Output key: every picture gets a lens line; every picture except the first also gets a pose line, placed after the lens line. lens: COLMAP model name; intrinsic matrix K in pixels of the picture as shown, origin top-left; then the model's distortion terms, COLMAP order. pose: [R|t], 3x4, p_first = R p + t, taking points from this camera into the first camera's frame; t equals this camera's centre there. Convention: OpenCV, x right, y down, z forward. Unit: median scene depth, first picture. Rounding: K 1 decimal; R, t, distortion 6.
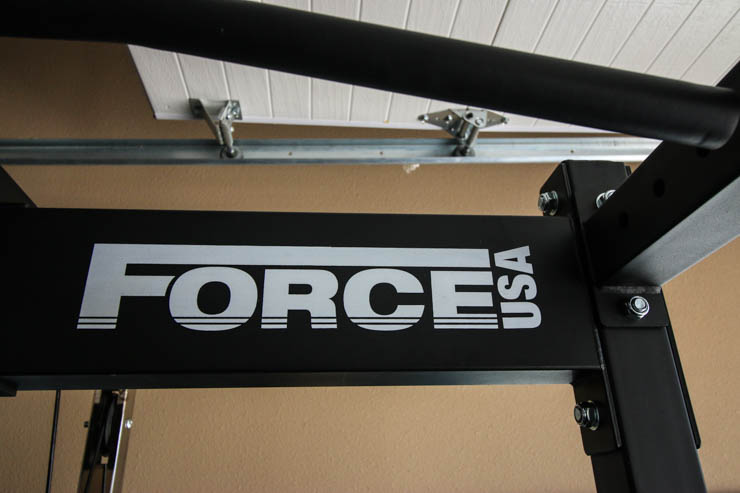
lens RADIAL K [[561.7, 0, 369.1], [0, 561.7, 246.6], [0, 0, 1]] dist [0.021871, -0.007142]
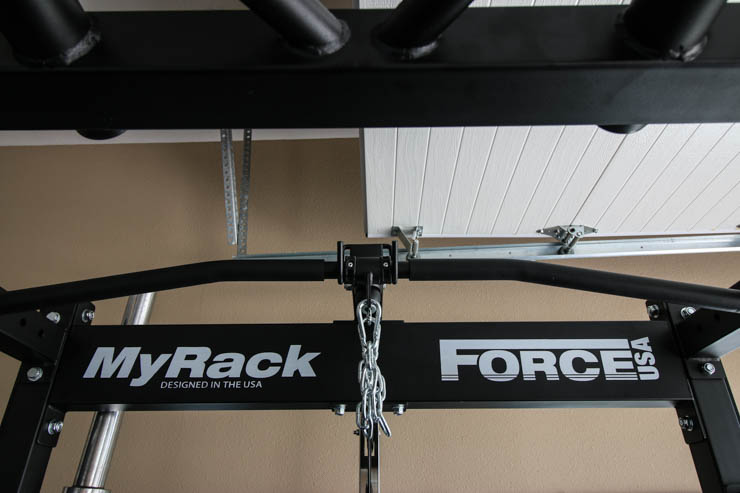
lens RADIAL K [[512.0, 0, 369.7], [0, 512.0, 245.6], [0, 0, 1]] dist [0.011569, 0.002312]
pose [[0.995607, -0.026168, -0.089895, -0.551730], [0.019407, 0.996973, -0.075284, -0.215501], [0.091593, 0.073209, 0.993102, -0.969929]]
